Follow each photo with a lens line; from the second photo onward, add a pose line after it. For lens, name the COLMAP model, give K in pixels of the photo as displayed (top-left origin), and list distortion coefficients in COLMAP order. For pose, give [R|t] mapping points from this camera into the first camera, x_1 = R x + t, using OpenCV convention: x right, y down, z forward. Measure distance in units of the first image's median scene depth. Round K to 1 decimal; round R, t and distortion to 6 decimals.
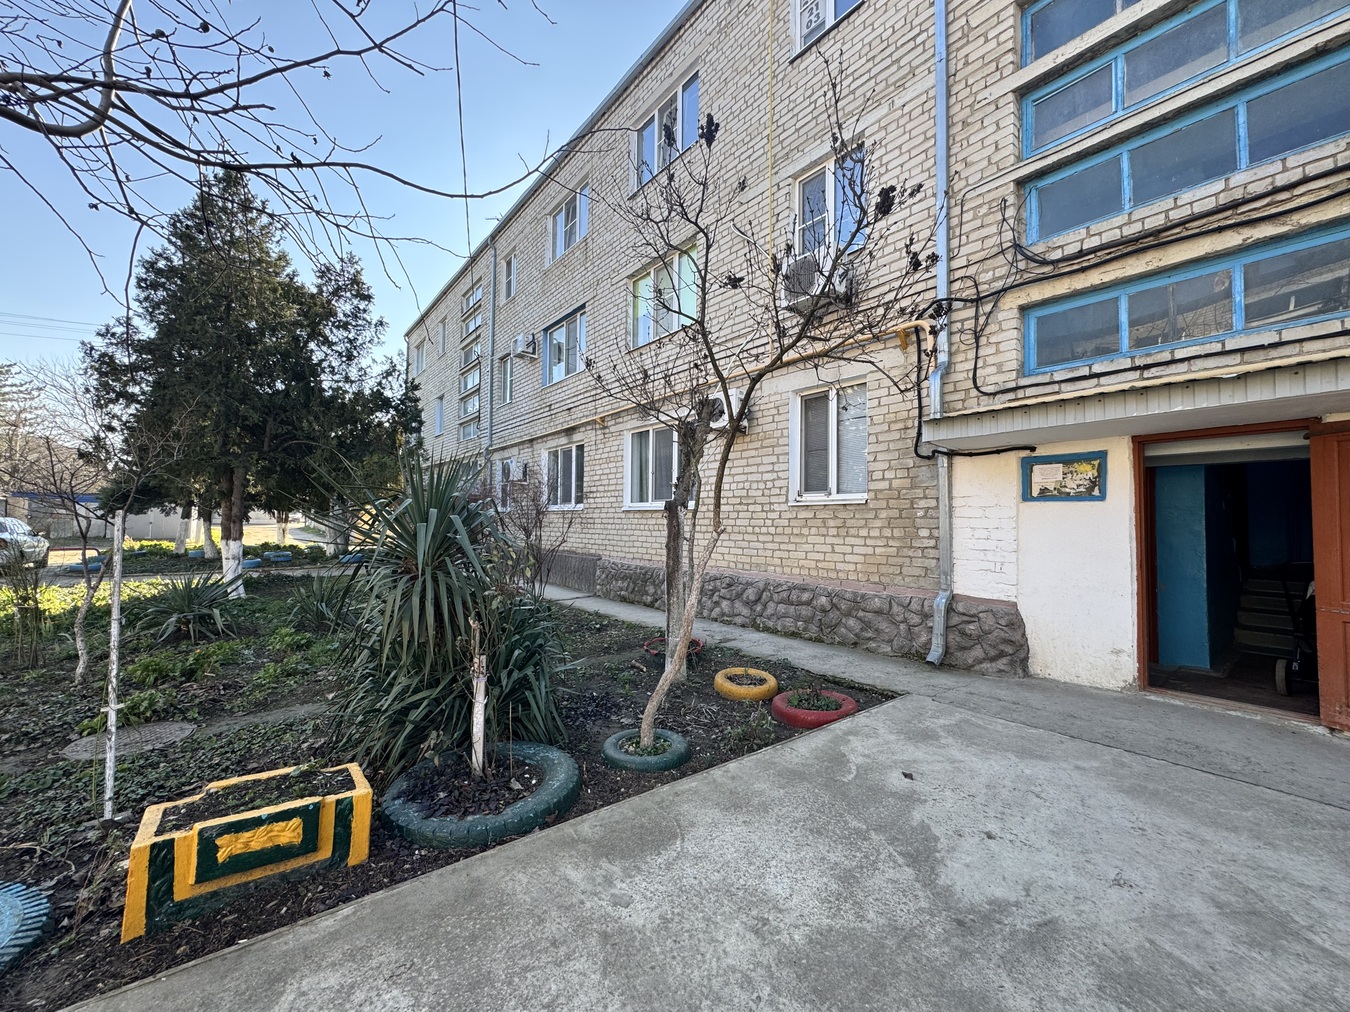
lens RADIAL K [[536.1, 0, 673.1], [0, 536.1, 507.0], [0, 0, 1]] dist [-0.002133, 0.000258]
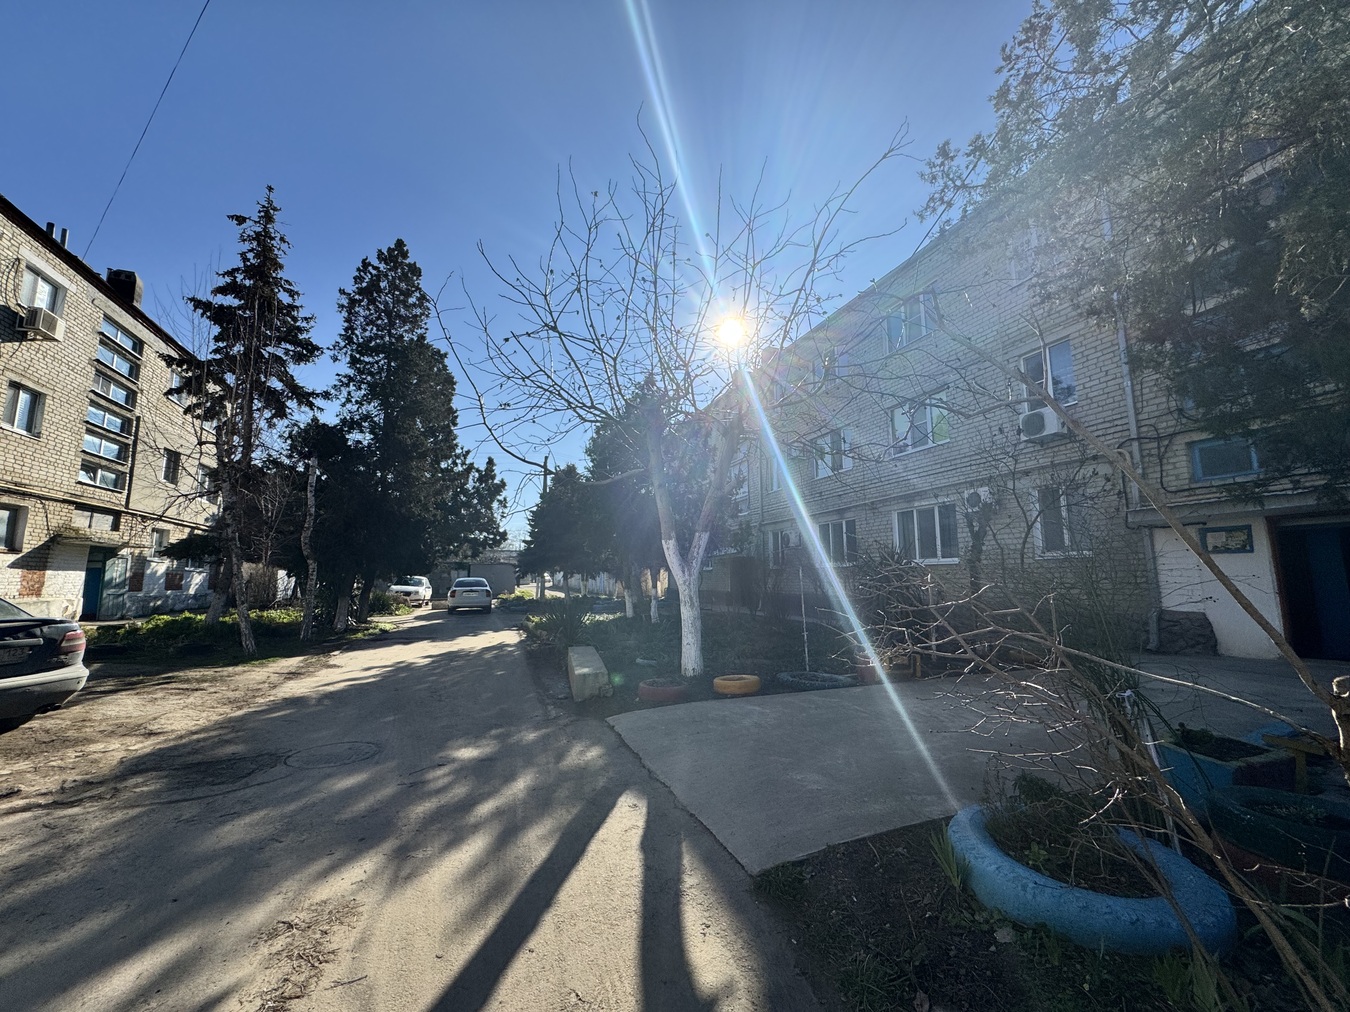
lens RADIAL K [[536.1, 0, 671.4], [0, 536.1, 508.9], [0, 0, 1]] dist [-0.002133, 0.000258]
pose [[0.949176, -0.057529, -0.309443, -0.434064], [0.025396, 0.993947, -0.106886, -0.013514], [0.313719, 0.093596, 0.944892, -1.190720]]
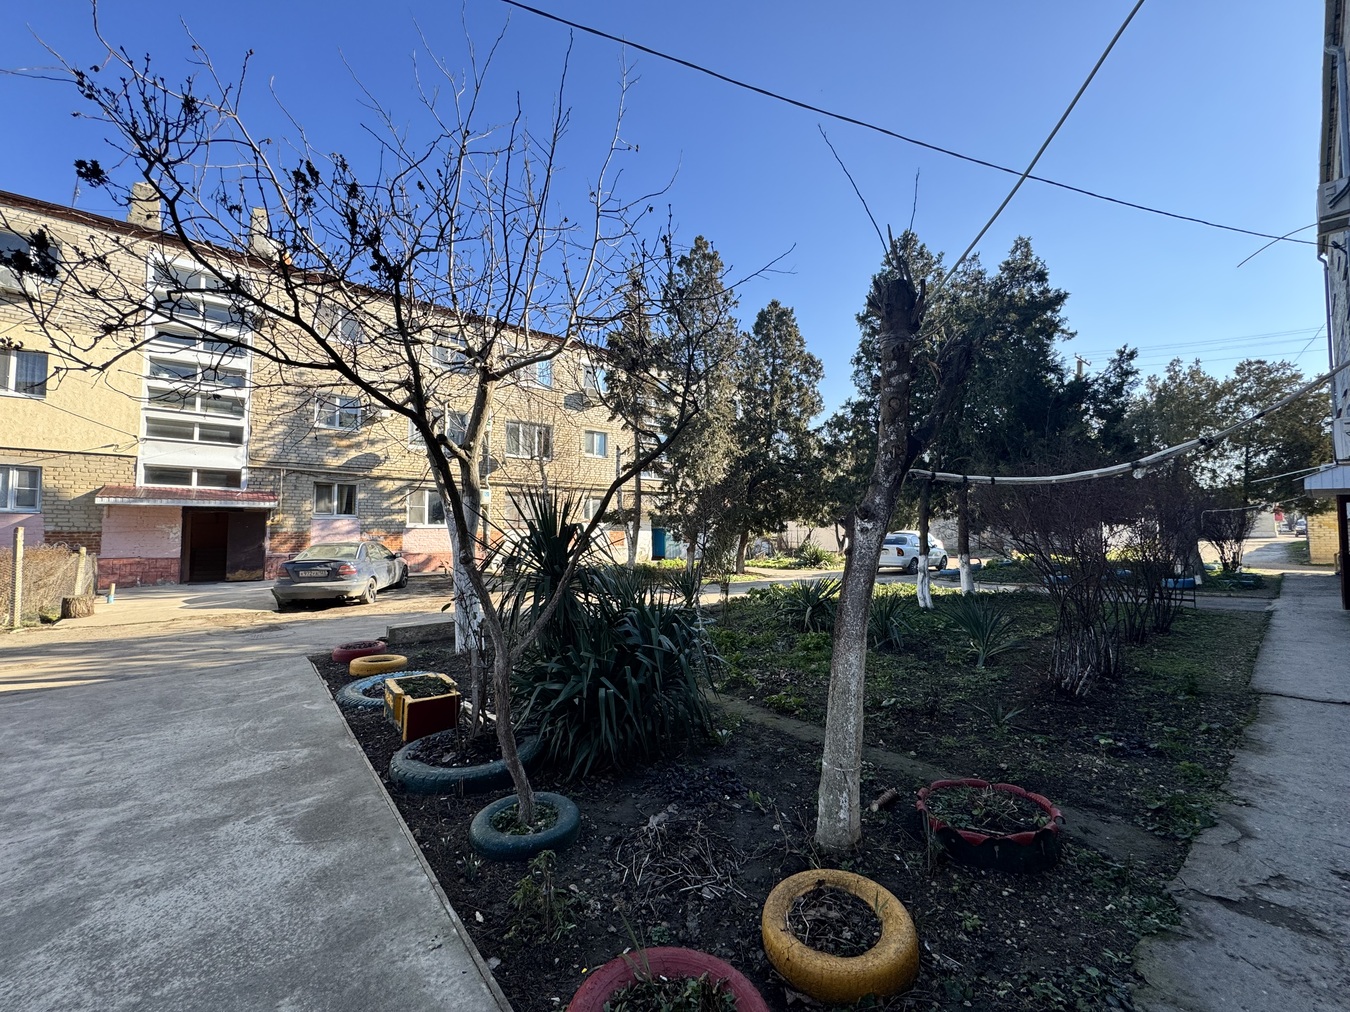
lens RADIAL K [[536.1, 0, 675.2], [0, 536.1, 502.9], [0, 0, 1]] dist [-0.002133, 0.000258]
pose [[0.028083, -0.065500, -0.997457, 0.566247], [0.034991, 0.997304, -0.064505, 0.016017], [0.998993, -0.033090, 0.030299, 0.853356]]
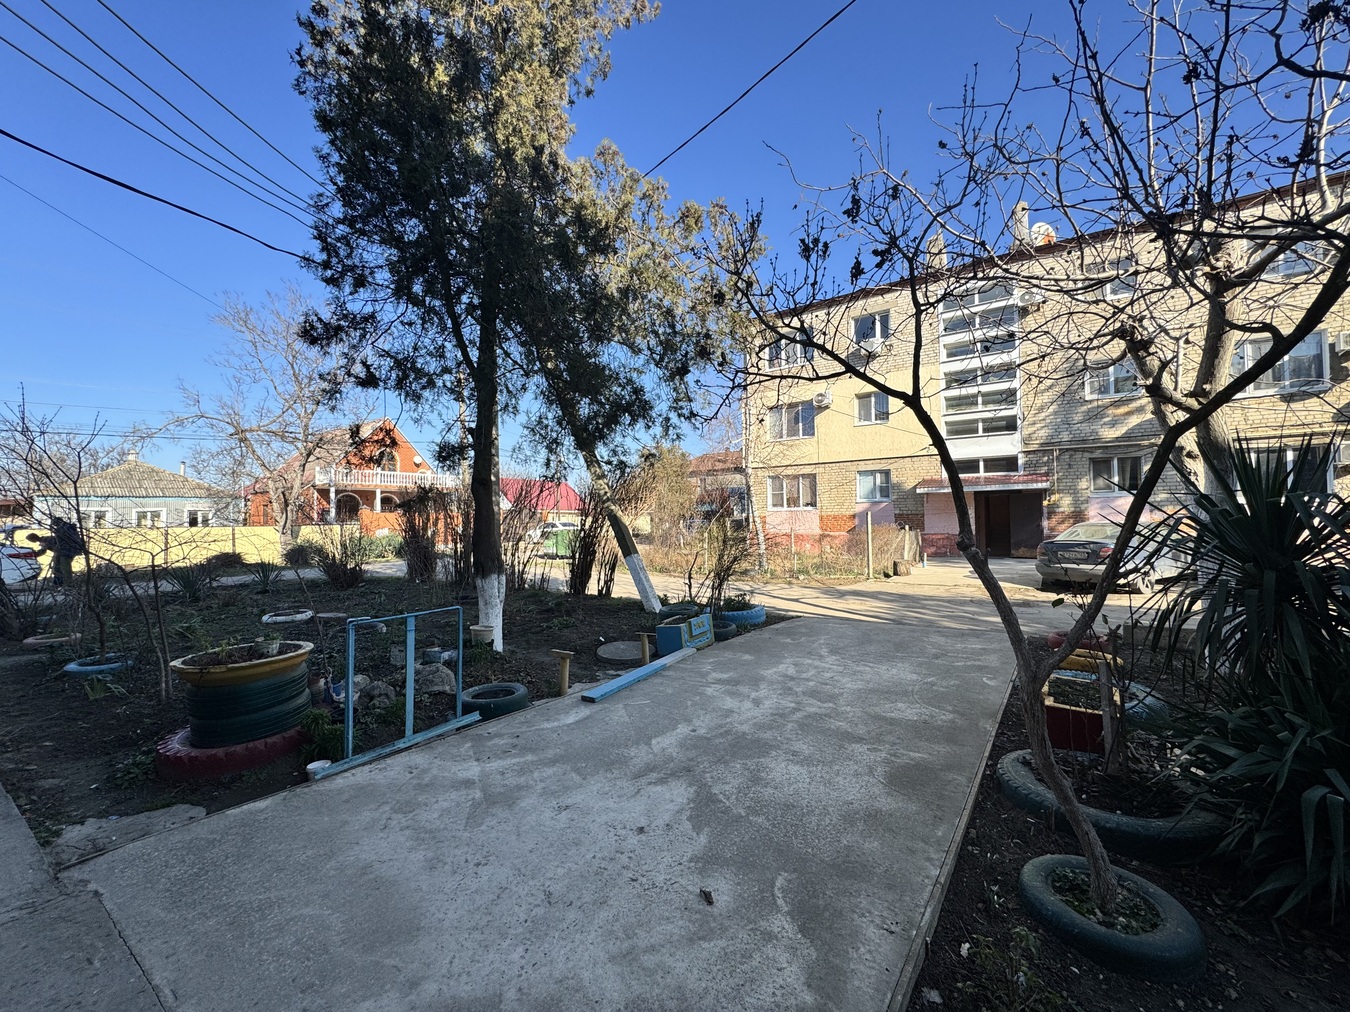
lens RADIAL K [[536.1, 0, 671.1], [0, 536.1, 505.7], [0, 0, 1]] dist [-0.002133, 0.000258]
pose [[-0.959519, -0.001937, -0.281636, 0.414438], [0.015400, 0.998120, -0.059331, 0.019251], [0.281221, -0.061266, -0.957685, 1.028590]]
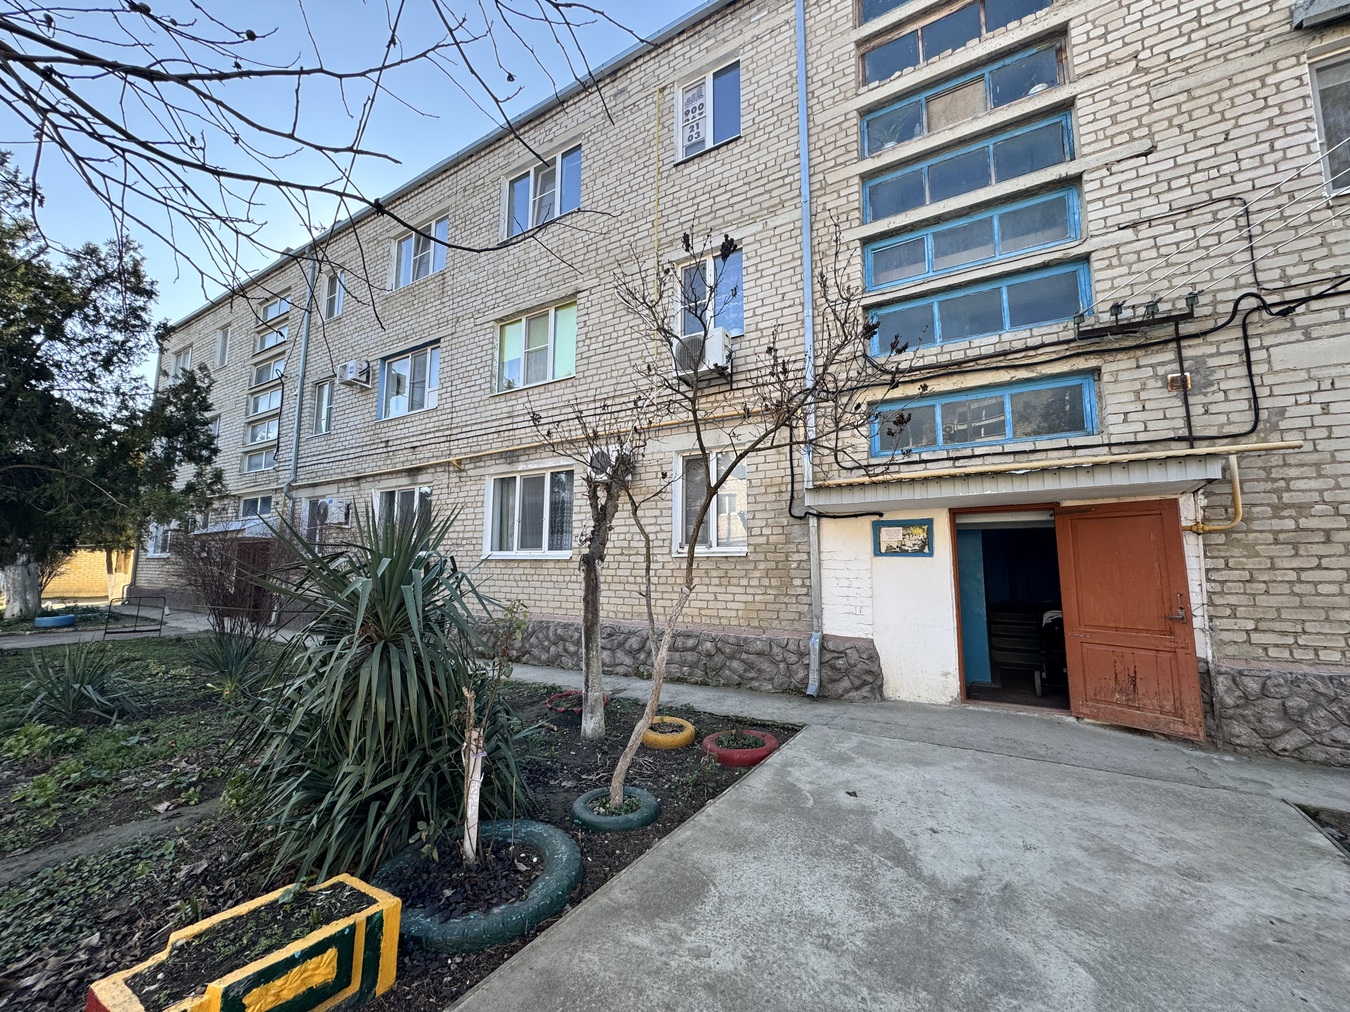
lens RADIAL K [[536.1, 0, 674.4], [0, 536.1, 507.2], [0, 0, 1]] dist [-0.002133, 0.000258]
pose [[0.937087, 0.034494, 0.347387, -0.220348], [-0.005825, 0.996513, -0.083236, -0.017761], [-0.349047, 0.075976, 0.934020, -0.010015]]
